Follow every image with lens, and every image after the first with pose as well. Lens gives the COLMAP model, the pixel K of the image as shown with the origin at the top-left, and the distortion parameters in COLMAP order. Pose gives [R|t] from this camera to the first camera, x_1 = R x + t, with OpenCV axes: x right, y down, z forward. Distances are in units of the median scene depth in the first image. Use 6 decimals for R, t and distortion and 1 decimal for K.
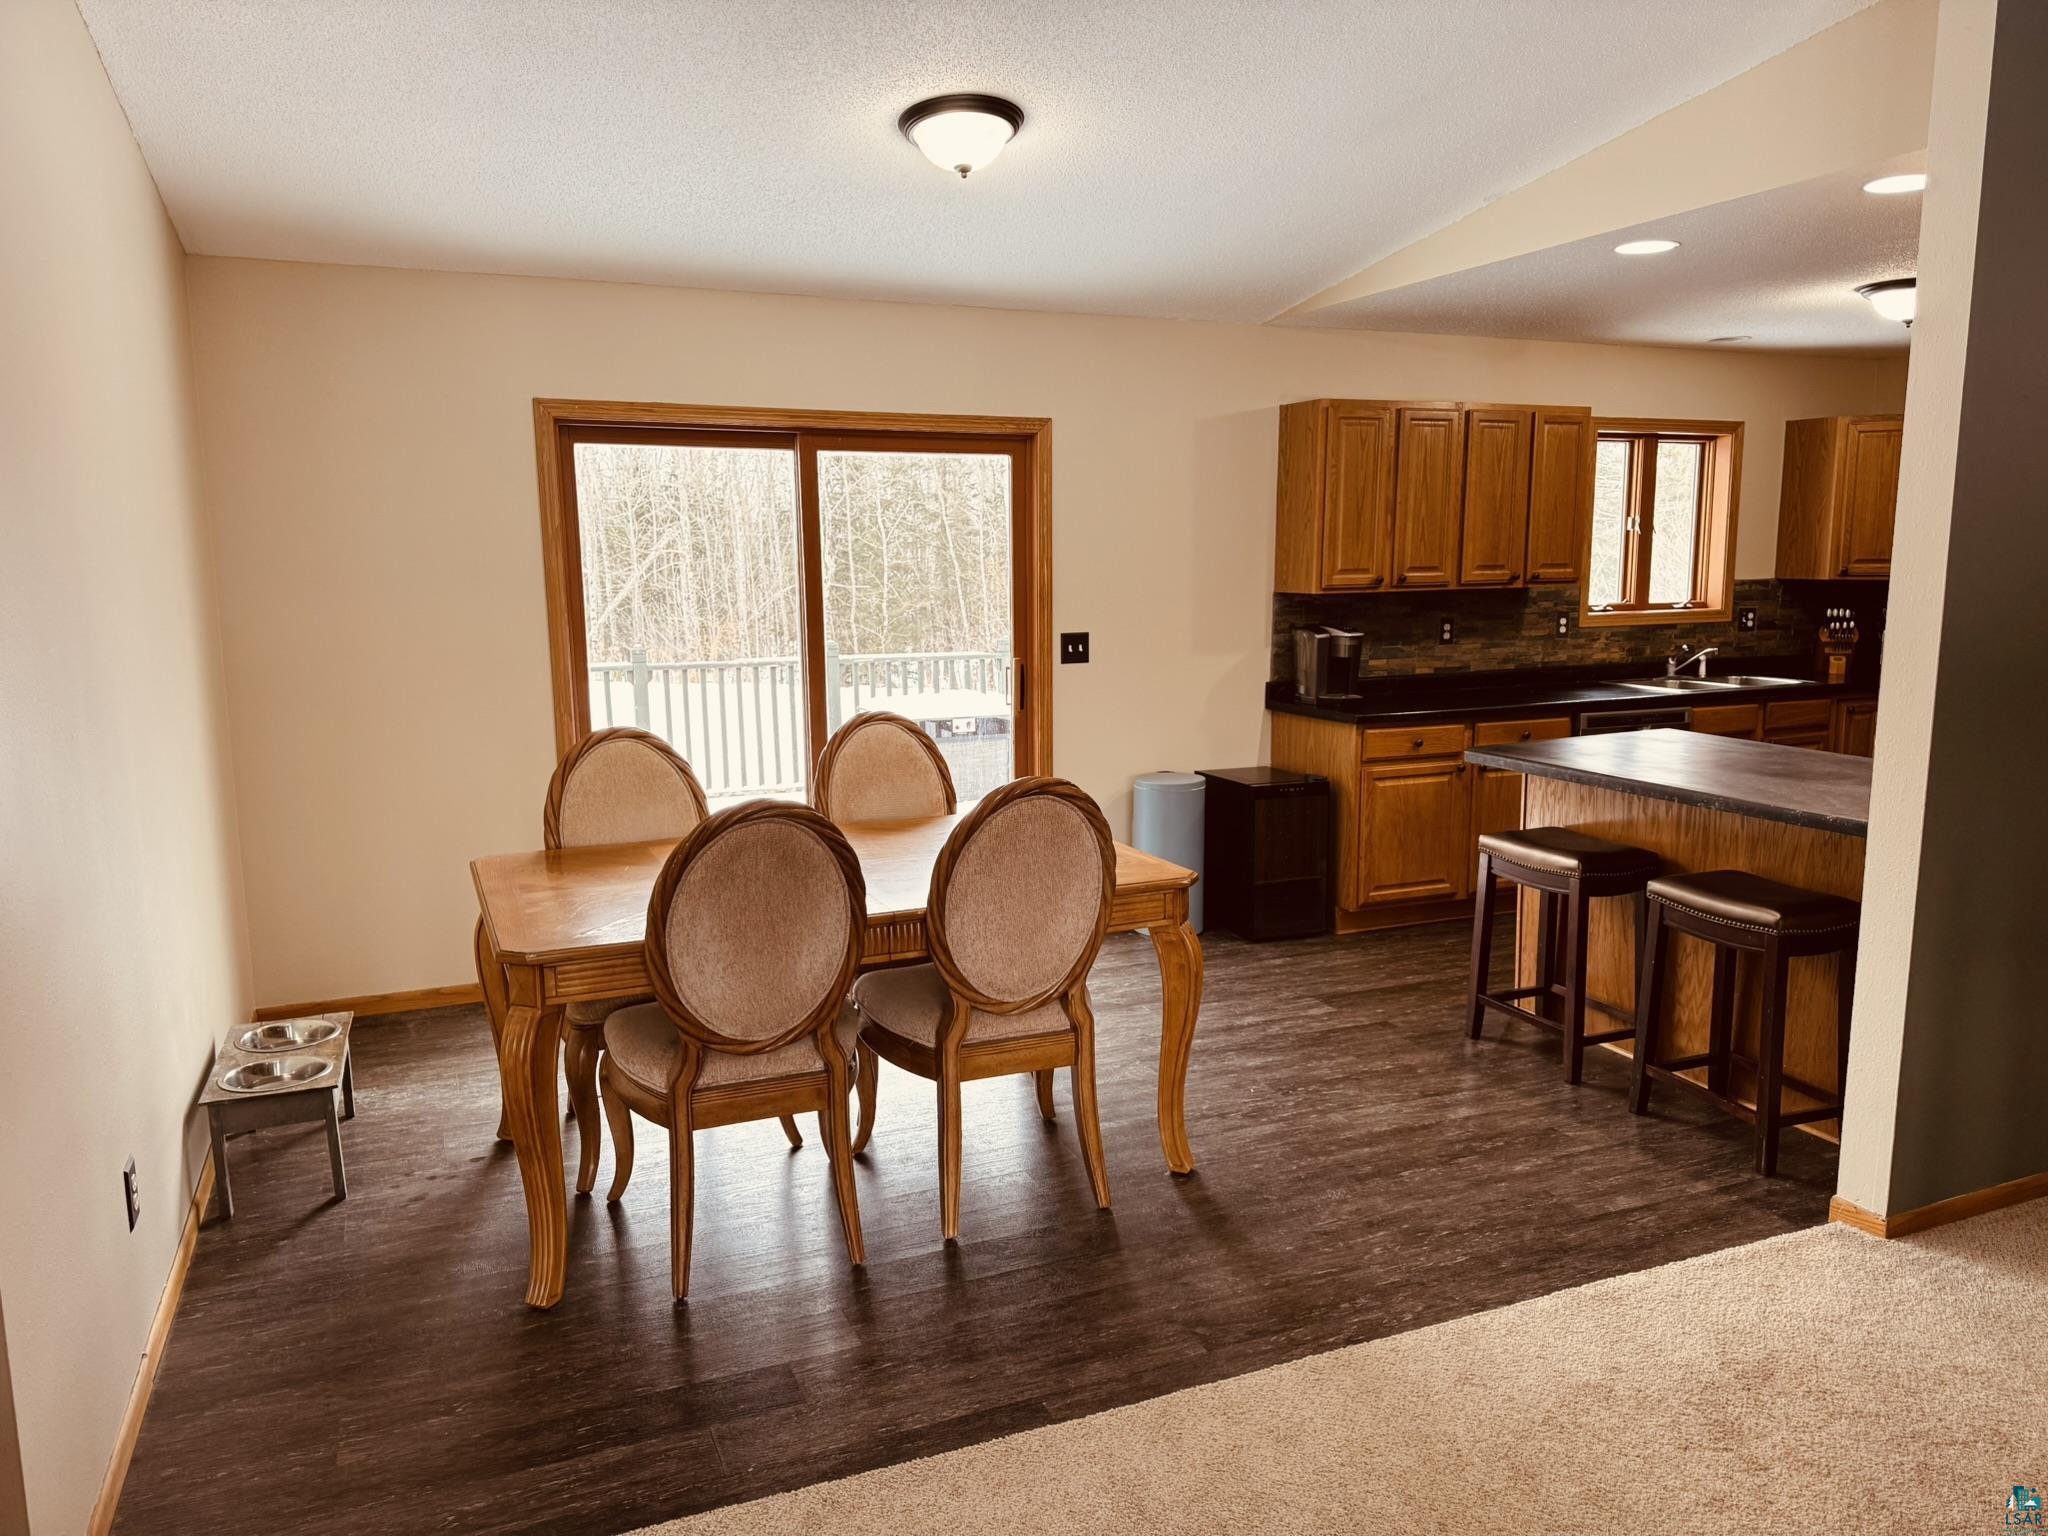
lens RADIAL K [[1436.7, 0, 1024.9], [0, 1436.7, 780.4], [0, 0, 1]] dist [0.163848, -0.325591]
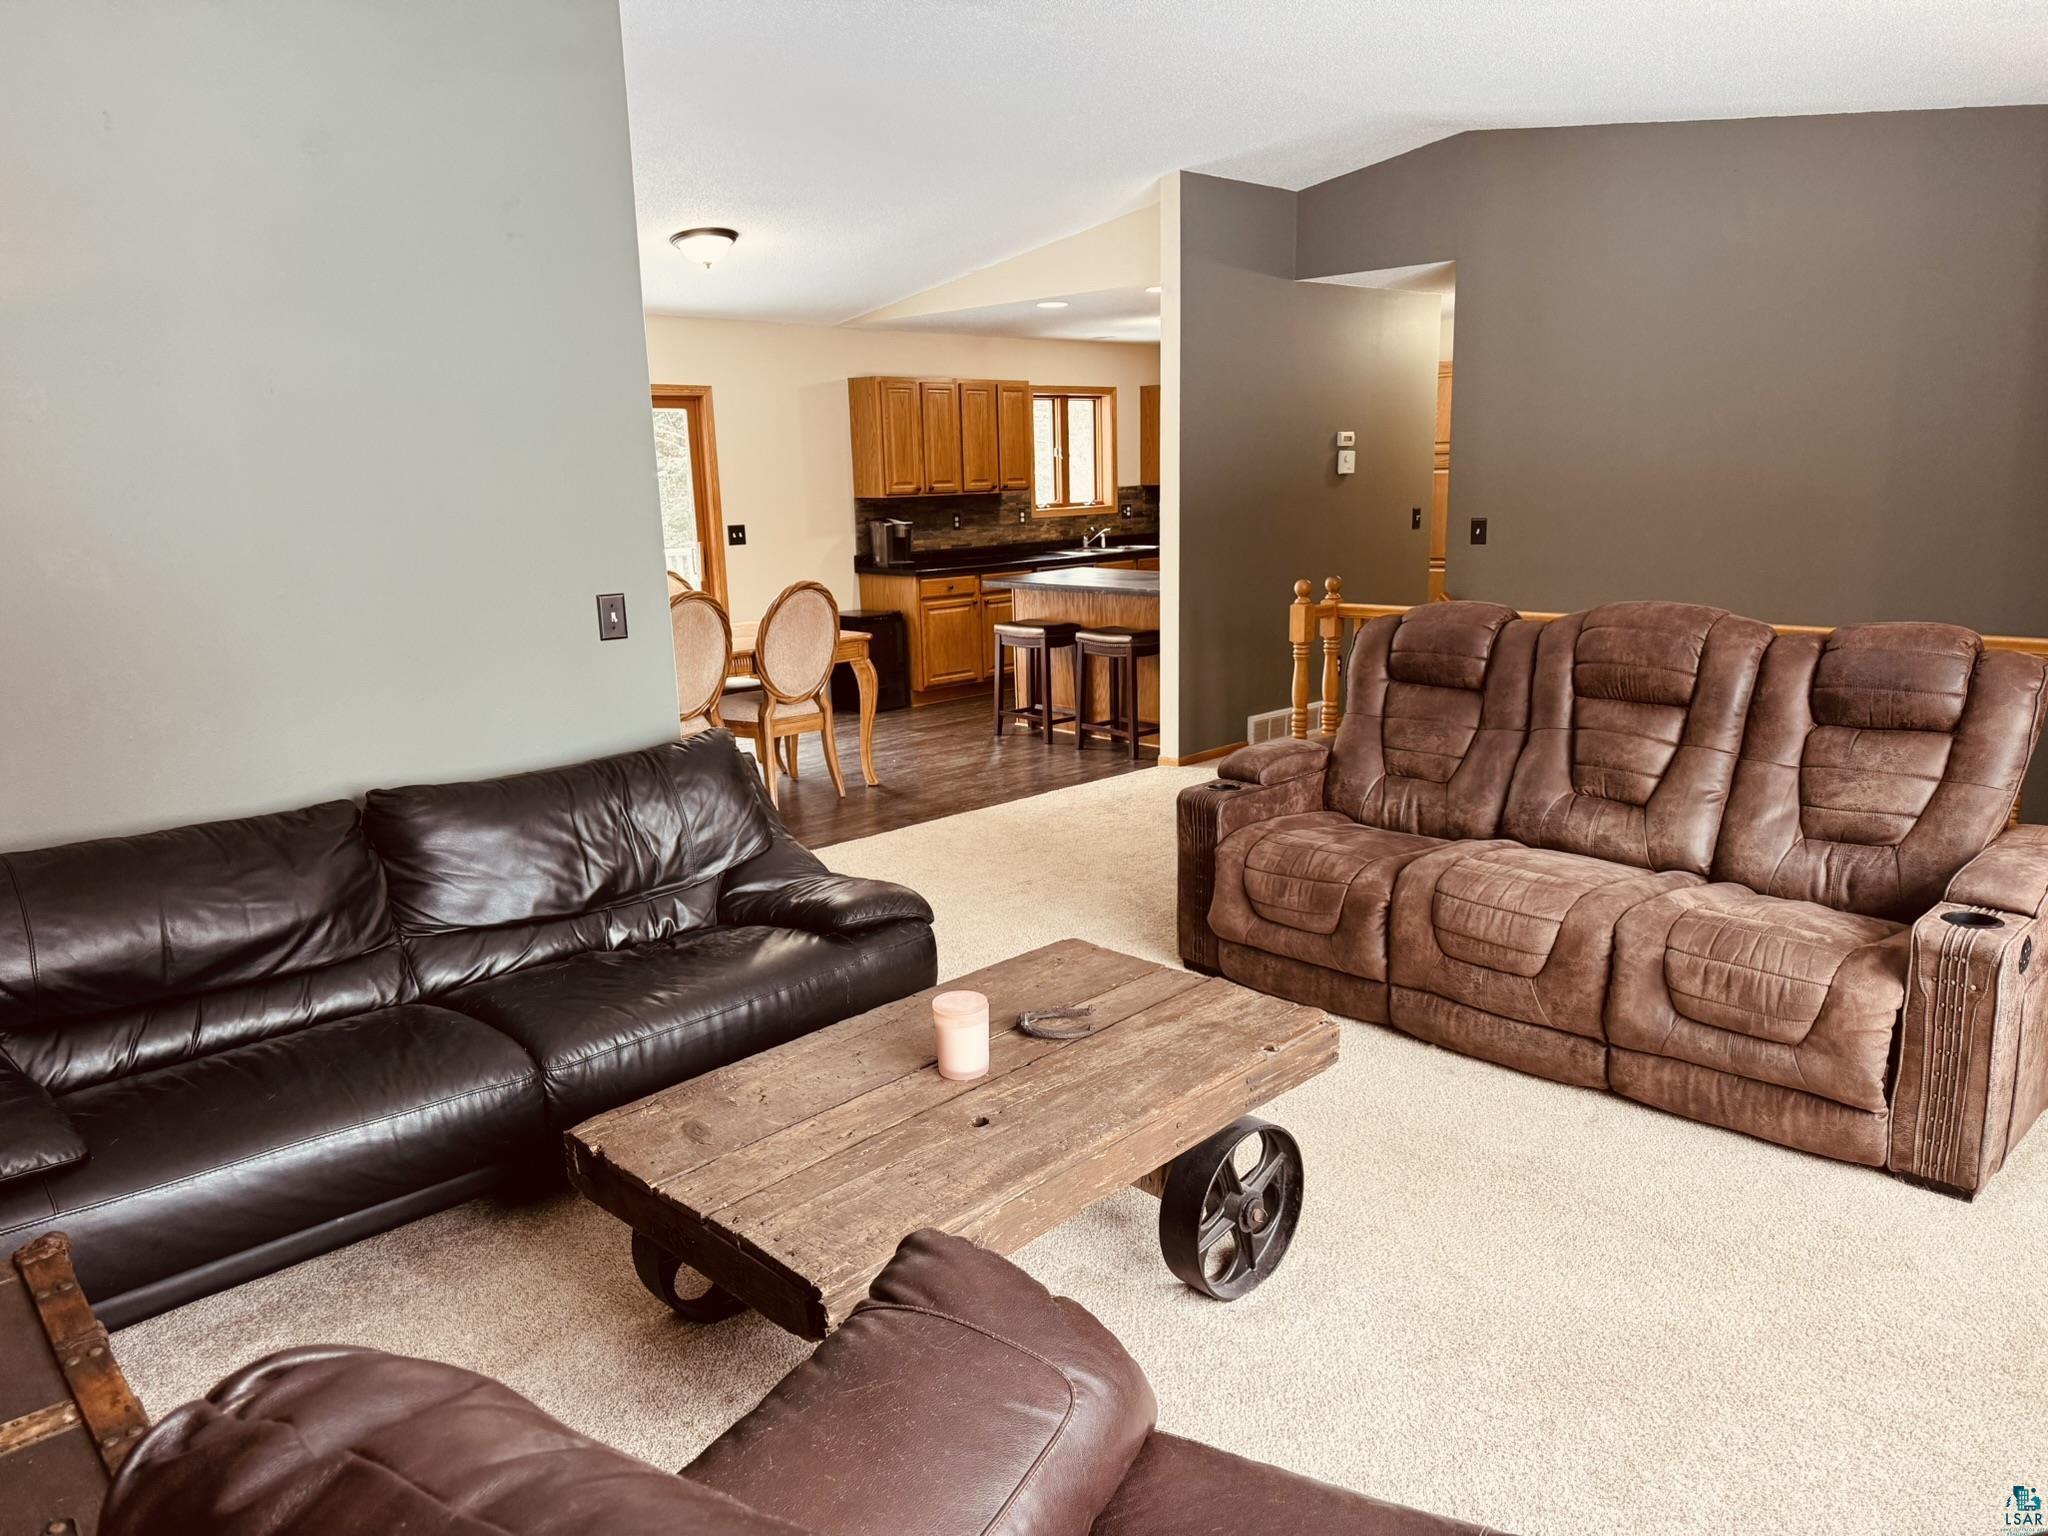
lens RADIAL K [[1436.7, 0, 1024.9], [0, 1436.7, 780.4], [0, 0, 1]] dist [0.163848, -0.325591]
pose [[0.934370, -0.091716, 0.344298, -0.232594], [0.073813, 0.995166, 0.064781, 0.090994], [-0.348575, -0.035116, 0.936623, -0.571962]]
